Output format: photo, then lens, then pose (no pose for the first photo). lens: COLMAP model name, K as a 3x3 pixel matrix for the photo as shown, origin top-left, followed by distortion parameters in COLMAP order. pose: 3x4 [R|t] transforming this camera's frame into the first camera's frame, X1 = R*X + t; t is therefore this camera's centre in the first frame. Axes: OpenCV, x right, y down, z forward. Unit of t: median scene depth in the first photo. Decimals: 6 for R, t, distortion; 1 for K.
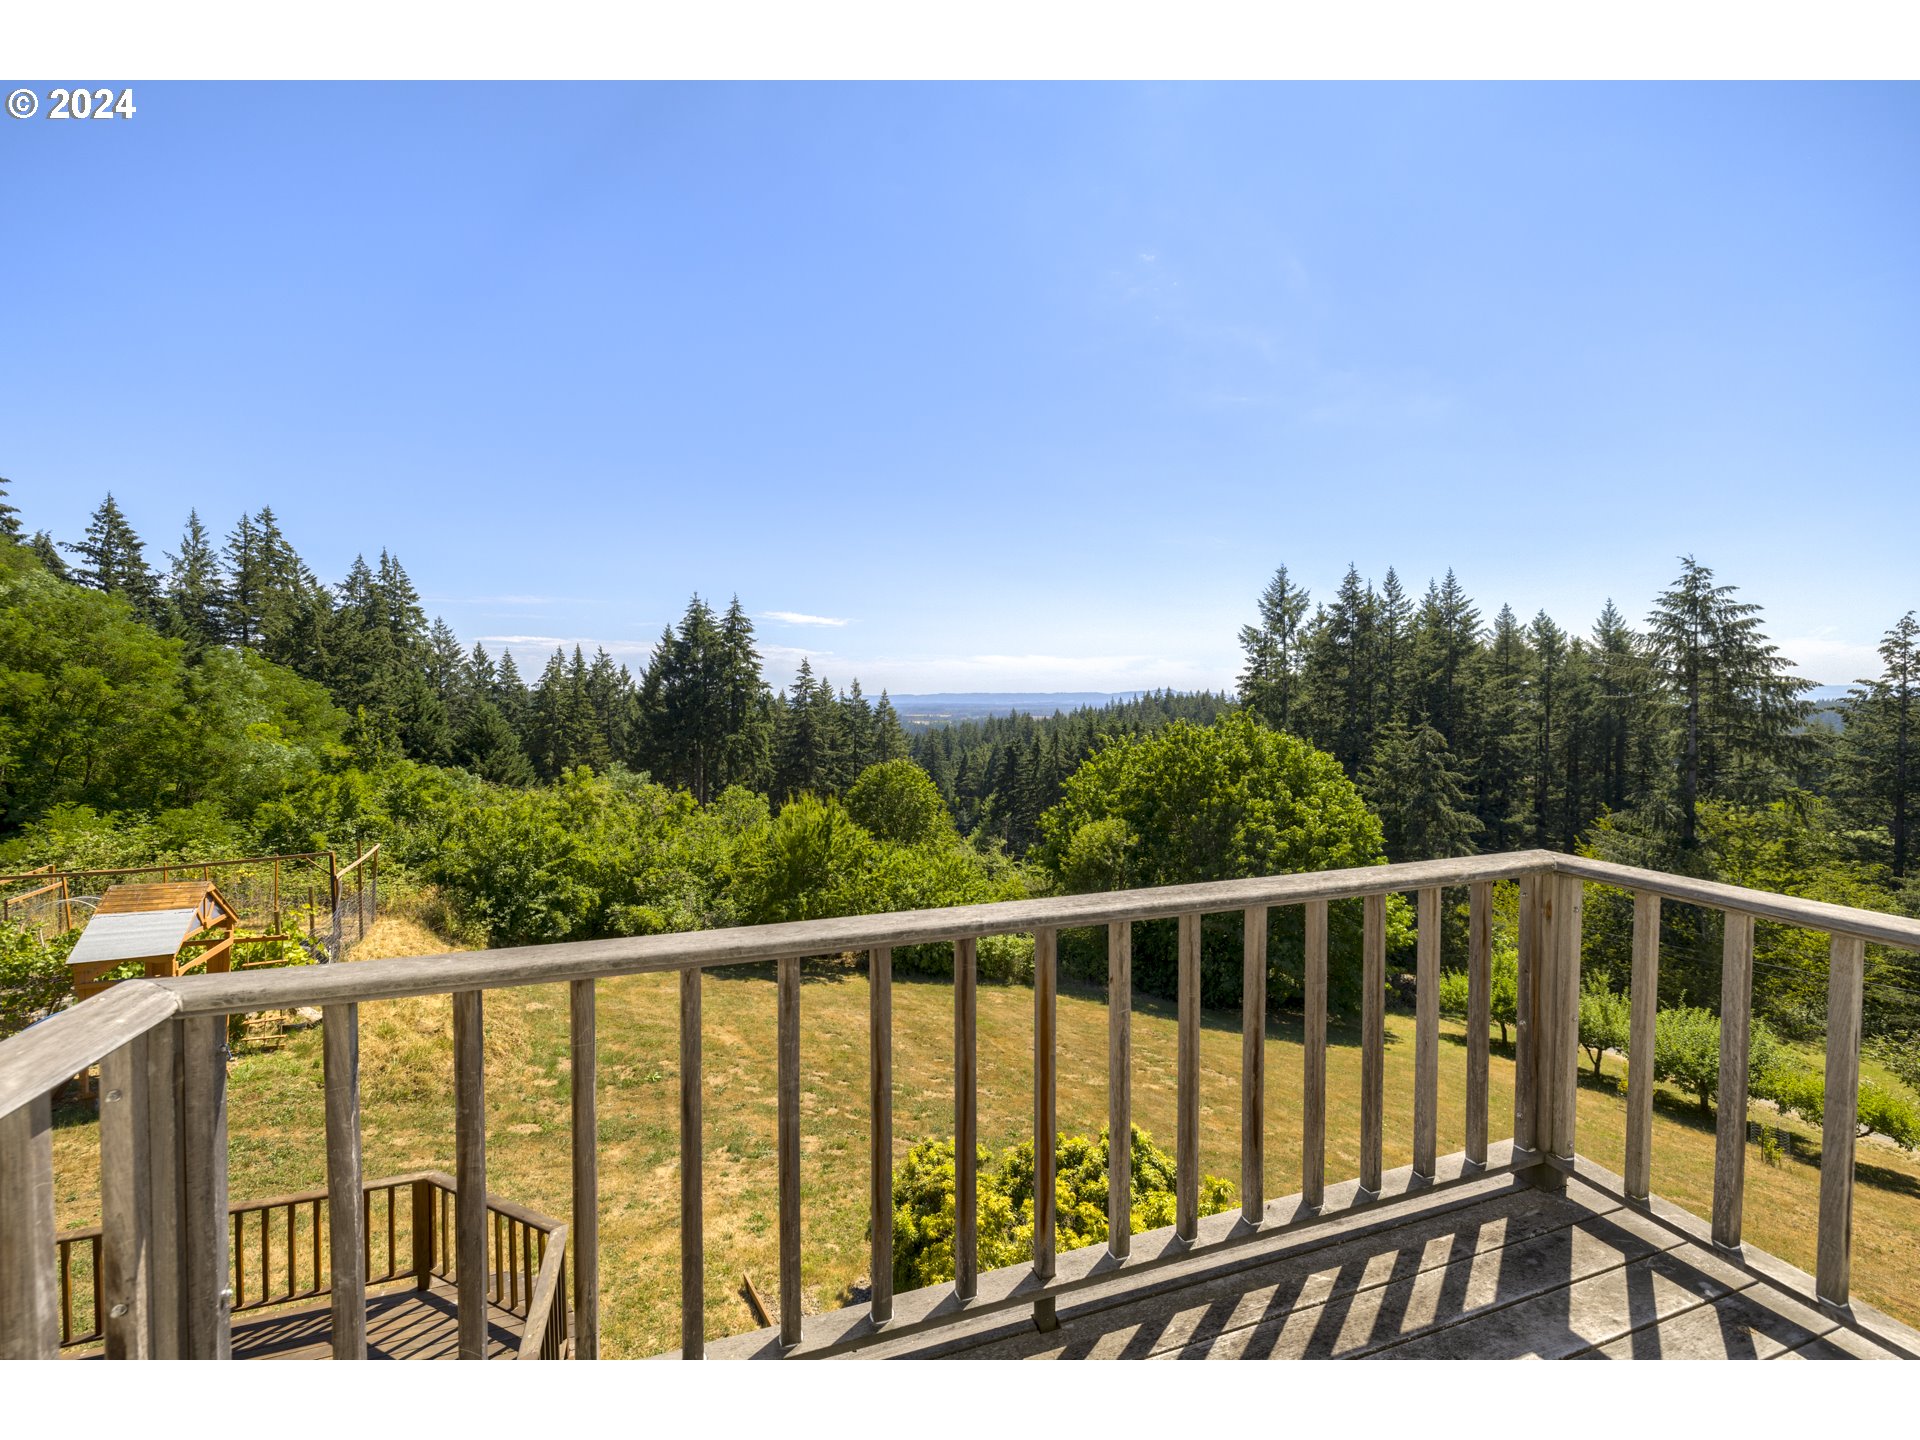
lens RADIAL K [[800.6, 0, 972.3], [0, 800.6, 715.7], [0, 0, 1]] dist [0.000471, 0.000247]
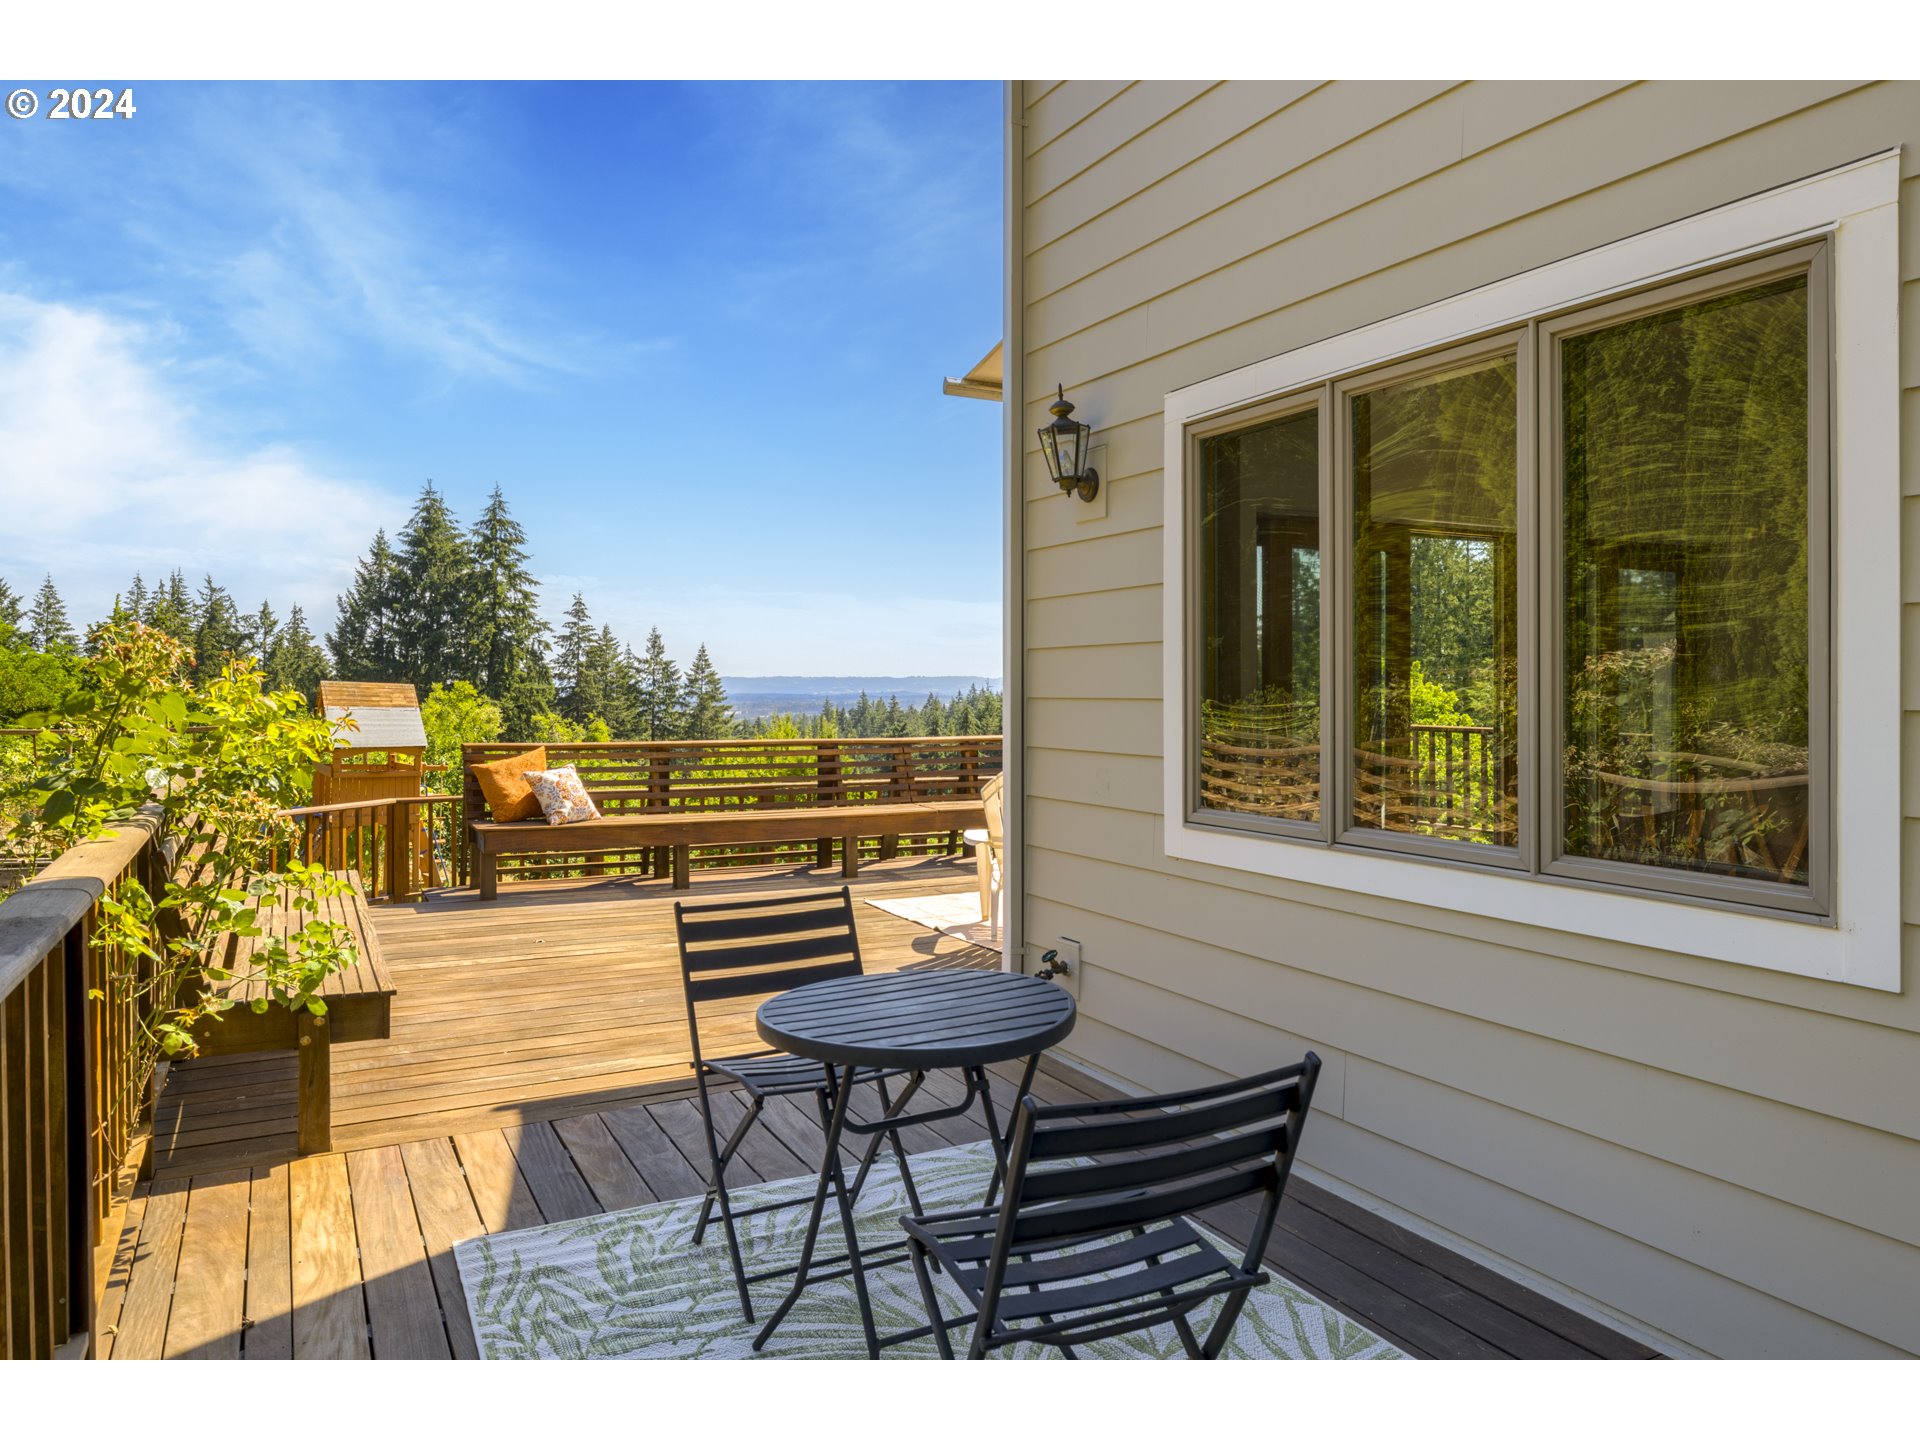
lens RADIAL K [[1273.4, 0, 953.7], [0, 1273.4, 705.4], [0, 0, 1]] dist [-0.001964, -0.000612]
pose [[0.989366, 0.001033, 0.145446, -0.099806], [0.000065, 0.999972, -0.007541, 0.041850], [-0.145450, 0.007470, 0.989337, -0.076780]]
